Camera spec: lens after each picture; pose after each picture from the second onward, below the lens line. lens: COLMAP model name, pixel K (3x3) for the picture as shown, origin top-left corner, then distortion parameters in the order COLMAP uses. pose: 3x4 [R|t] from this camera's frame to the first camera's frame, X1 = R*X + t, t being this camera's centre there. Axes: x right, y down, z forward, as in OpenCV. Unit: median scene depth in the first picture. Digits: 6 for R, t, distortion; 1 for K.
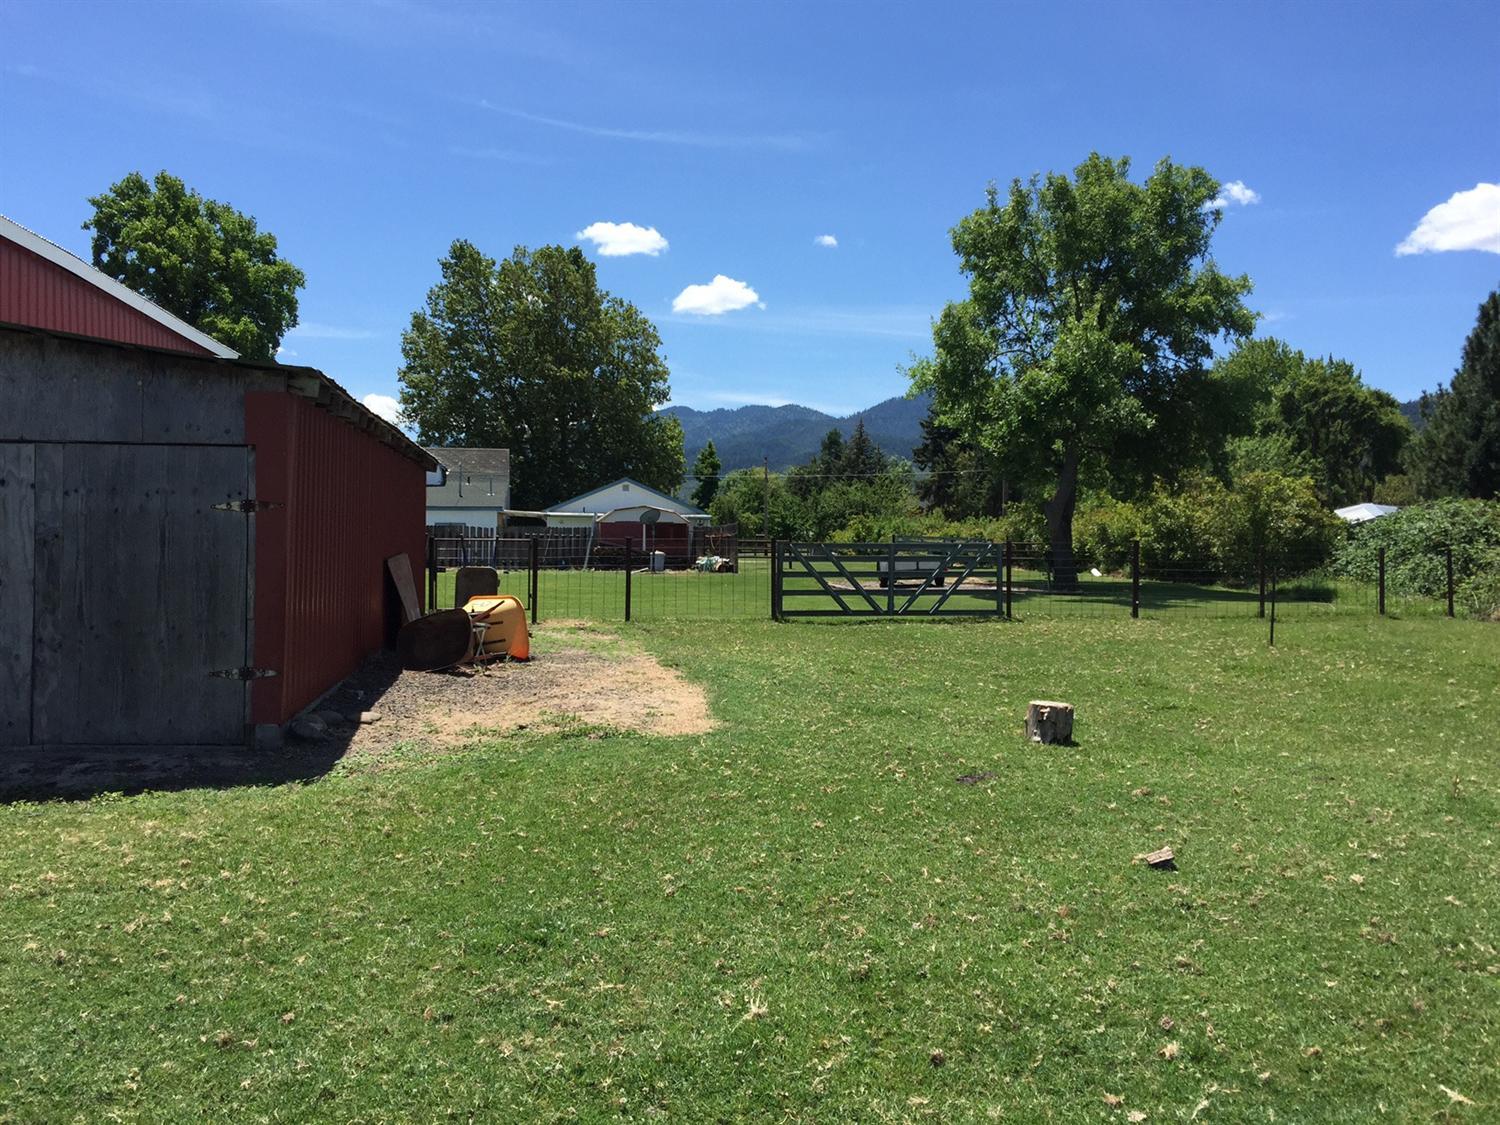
lens RADIAL K [[1303.9, 0, 781.5], [0, 1303.9, 555.7], [0, 0, 1]] dist [0.133598, -0.207593]
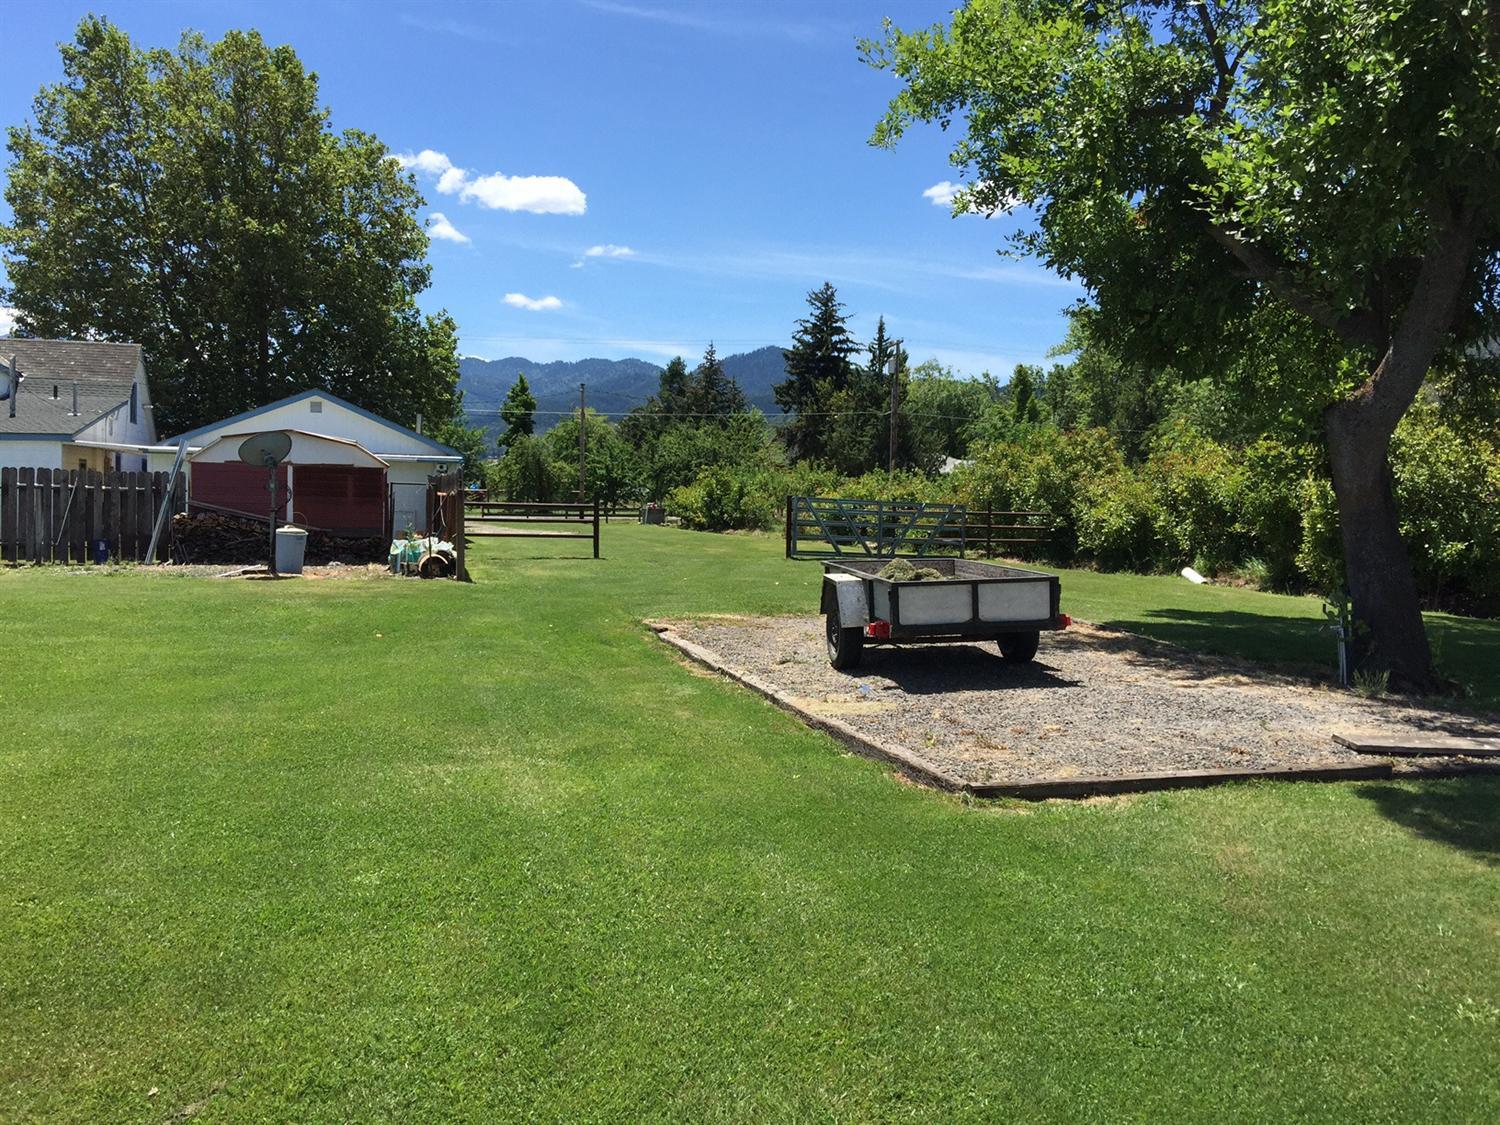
lens RADIAL K [[1303.9, 0, 781.5], [0, 1303.9, 555.7], [0, 0, 1]] dist [0.133598, -0.207593]
pose [[0.992364, 0.007555, 0.123116, 0.005359], [-0.011634, 0.999406, 0.032443, -0.003031], [-0.122797, -0.033627, 0.991862, 0.158857]]
